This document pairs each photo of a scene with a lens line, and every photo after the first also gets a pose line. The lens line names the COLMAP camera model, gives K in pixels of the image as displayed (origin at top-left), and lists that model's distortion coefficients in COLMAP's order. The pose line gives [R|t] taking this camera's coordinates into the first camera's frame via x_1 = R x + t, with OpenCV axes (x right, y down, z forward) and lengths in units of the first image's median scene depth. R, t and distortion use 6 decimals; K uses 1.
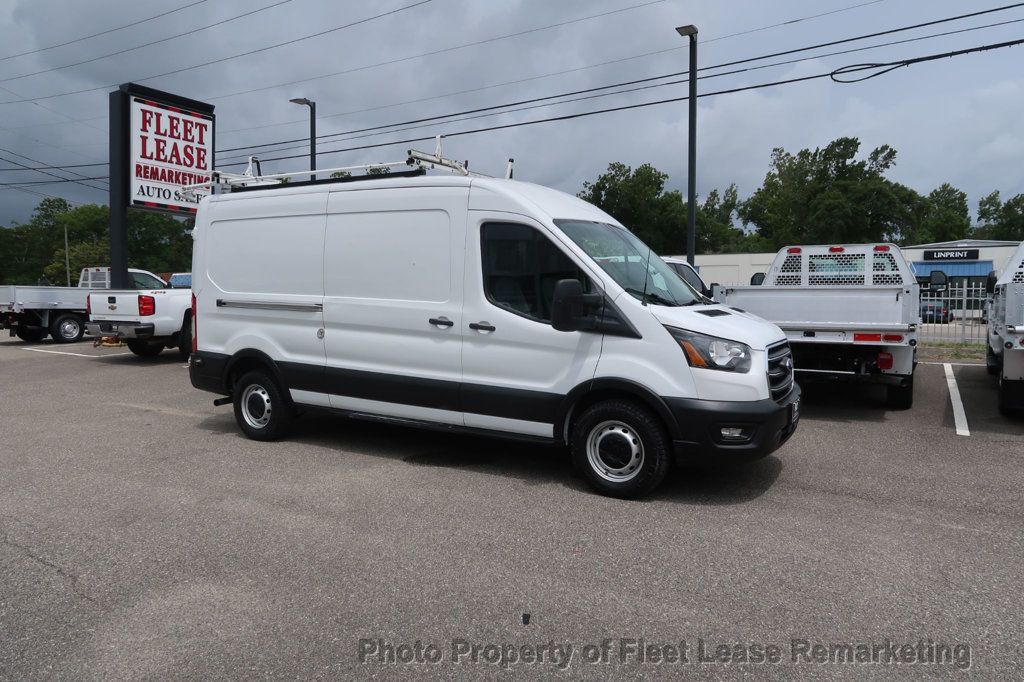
lens RADIAL K [[708.8, 0, 509.3], [0, 708.8, 344.9], [0, 0, 1]] dist [-0.032965, 0.016846]
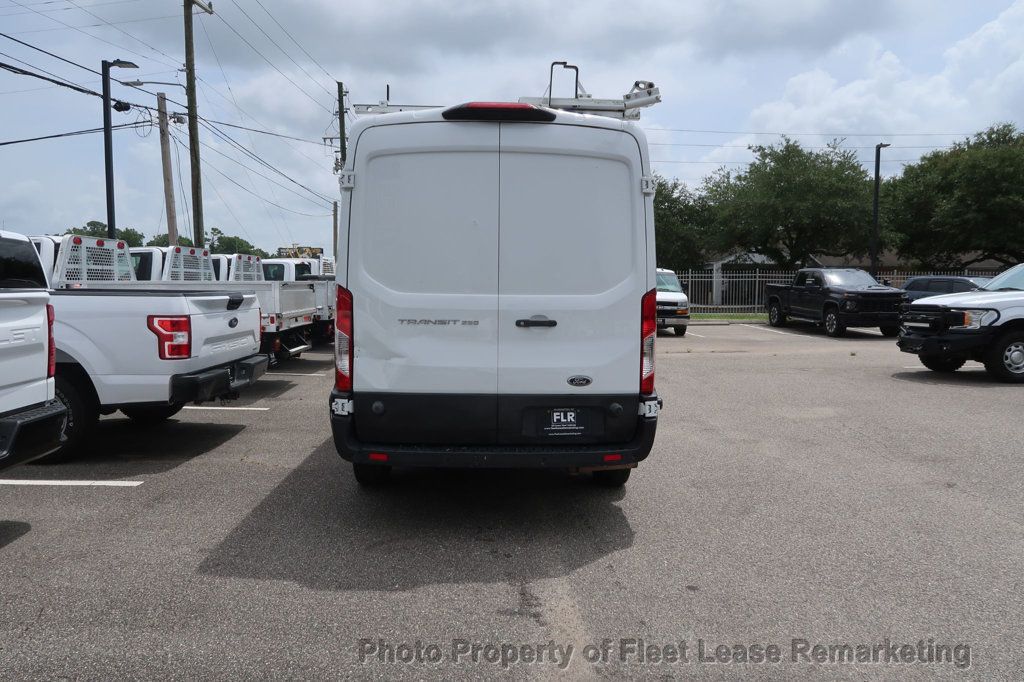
lens RADIAL K [[708.8, 0, 504.9], [0, 708.8, 347.1], [0, 0, 1]] dist [-0.032965, 0.016846]
pose [[-0.544190, -0.071341, 0.835923, -0.475804], [0.060551, 0.990440, 0.123947, -0.057245], [-0.836774, 0.118067, -0.534668, 0.772970]]
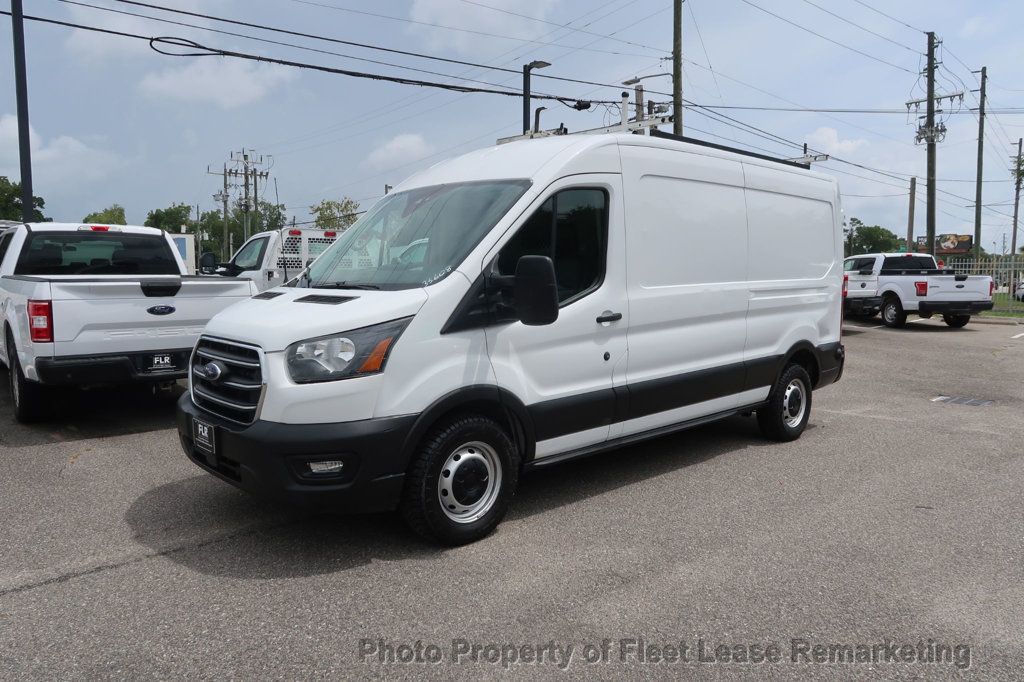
lens RADIAL K [[708.8, 0, 510.2], [0, 708.8, 344.0], [0, 0, 1]] dist [-0.032965, 0.016846]
pose [[0.275828, -0.088696, 0.957106, -0.356571], [0.066270, 0.995119, 0.073120, -0.022117], [-0.958920, 0.043258, 0.280359, 0.325353]]
